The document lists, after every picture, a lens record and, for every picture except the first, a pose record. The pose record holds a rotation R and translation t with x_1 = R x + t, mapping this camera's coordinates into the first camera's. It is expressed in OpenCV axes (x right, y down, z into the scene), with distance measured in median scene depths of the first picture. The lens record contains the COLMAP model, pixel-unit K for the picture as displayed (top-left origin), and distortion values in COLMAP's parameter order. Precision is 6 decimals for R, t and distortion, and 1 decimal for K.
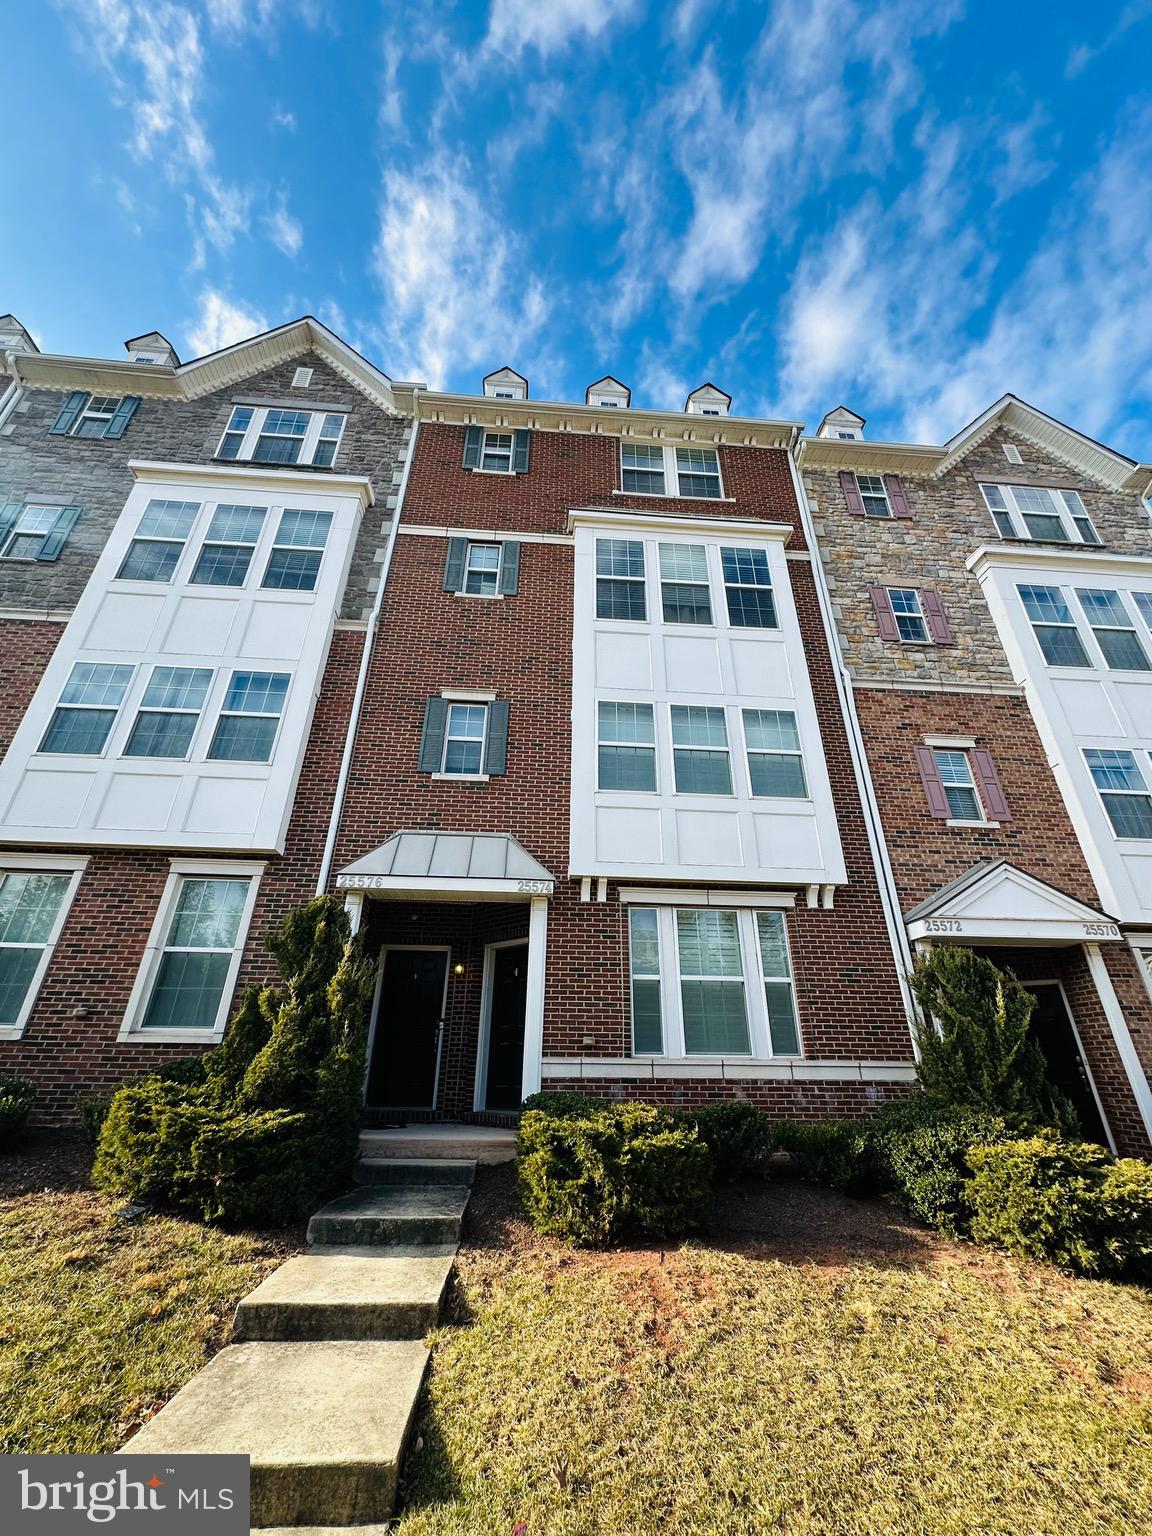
lens RADIAL K [[614.8, 0, 576.6], [0, 614.8, 768.1], [0, 0, 1]] dist [-0.001308, -0.000065]
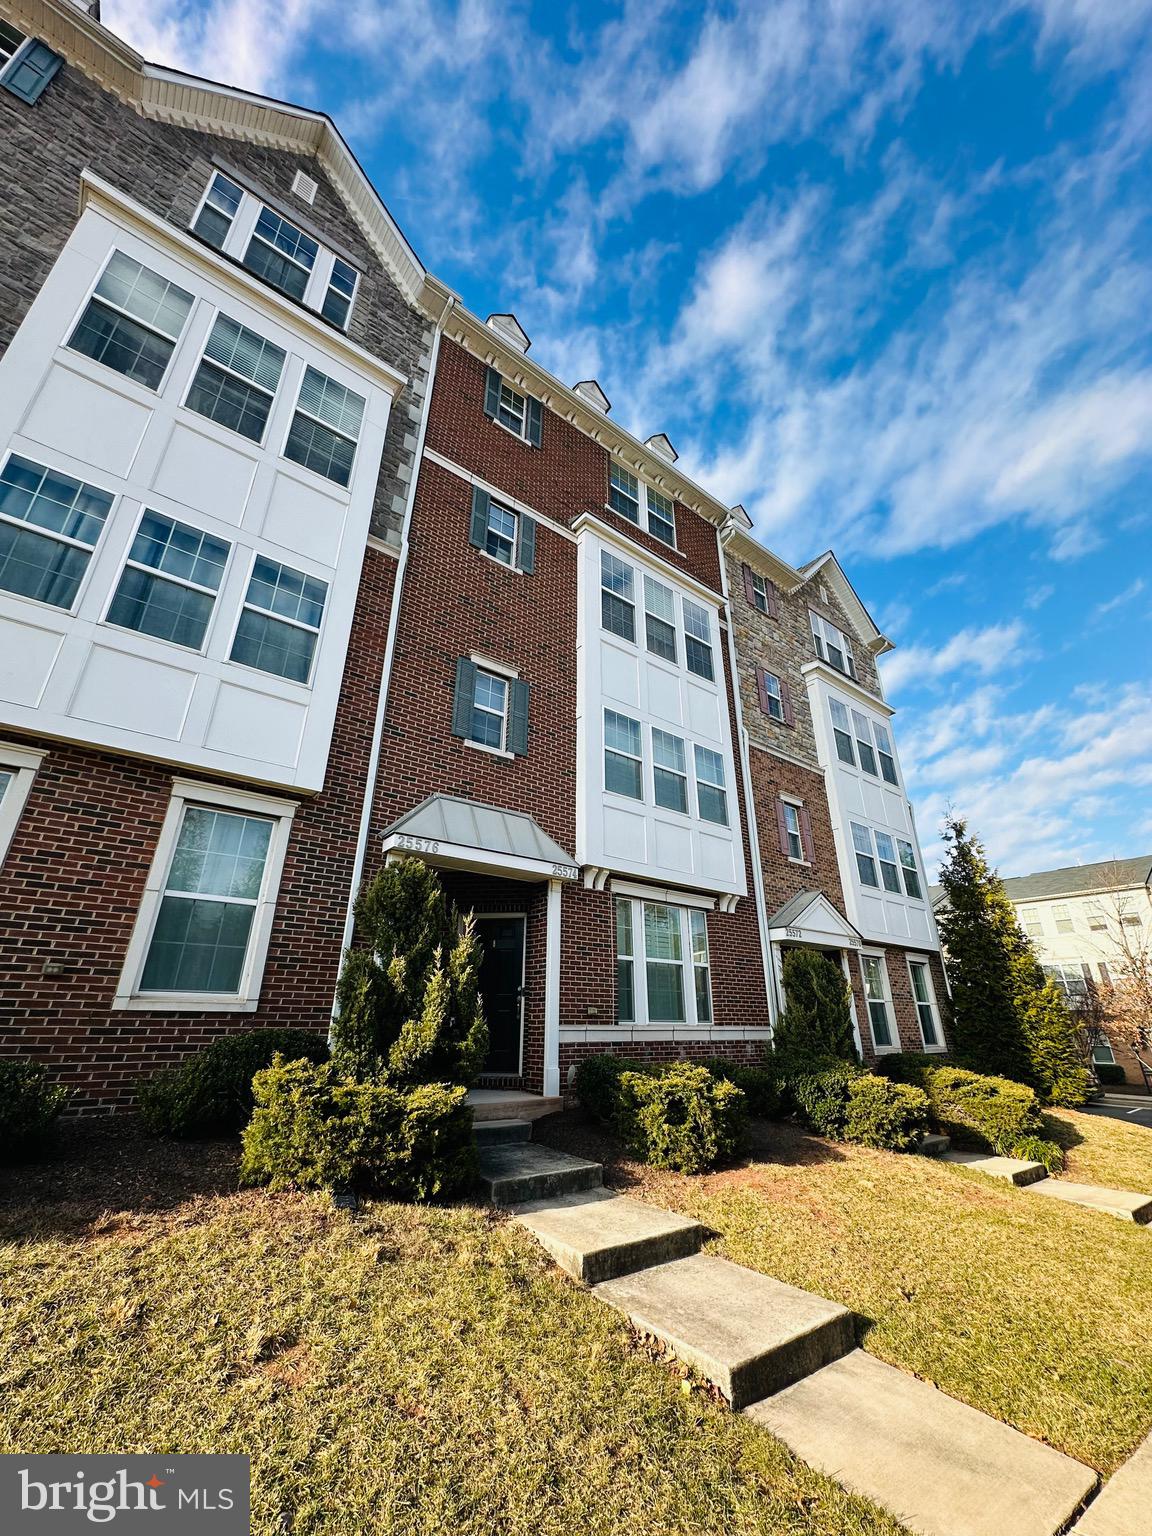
lens RADIAL K [[614.8, 0, 579.1], [0, 614.8, 767.9], [0, 0, 1]] dist [-0.001308, -0.000065]
pose [[0.827310, 0.211967, 0.520219, -0.619331], [-0.244851, 0.969544, -0.005659, 0.014464], [-0.505575, -0.122694, 0.854014, 0.078175]]
